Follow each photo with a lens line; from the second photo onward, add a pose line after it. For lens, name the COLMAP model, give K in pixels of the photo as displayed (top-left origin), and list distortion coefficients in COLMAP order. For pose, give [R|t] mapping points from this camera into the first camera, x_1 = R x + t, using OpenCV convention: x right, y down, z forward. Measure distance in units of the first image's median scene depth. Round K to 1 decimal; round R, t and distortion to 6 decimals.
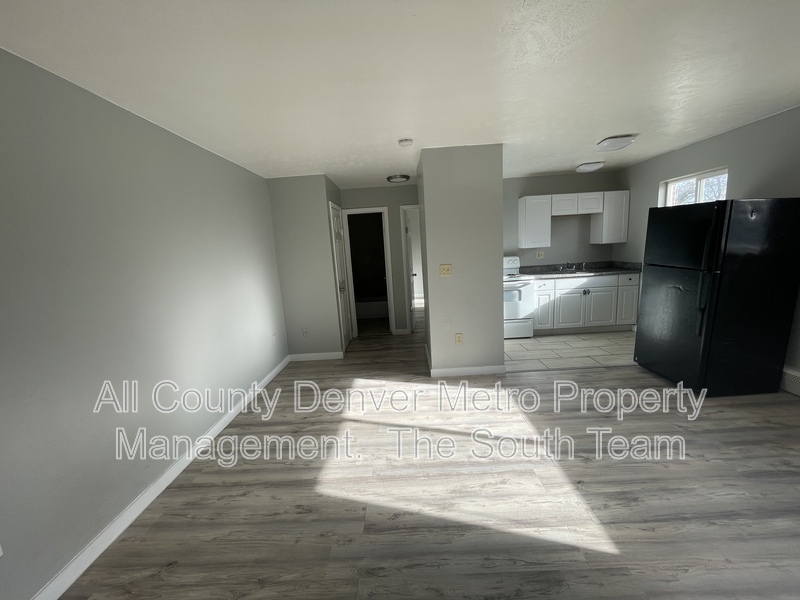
lens RADIAL K [[323.7, 0, 400.0], [0, 323.7, 300.0], [0, 0, 1]] dist [-0.000881, -0.000161]
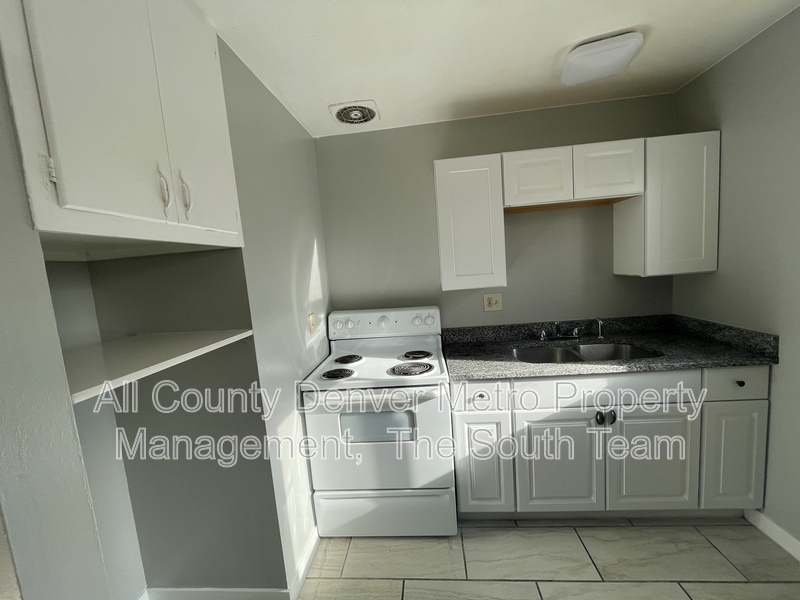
lens RADIAL K [[323.7, 0, 400.0], [0, 323.7, 300.0], [0, 0, 1]] dist [-0.000881, -0.000161]
pose [[0.996534, -0.013019, -0.082162, 0.428542], [0.008959, 0.998729, -0.049590, -0.151277], [0.082703, 0.048682, 0.995384, 0.698576]]
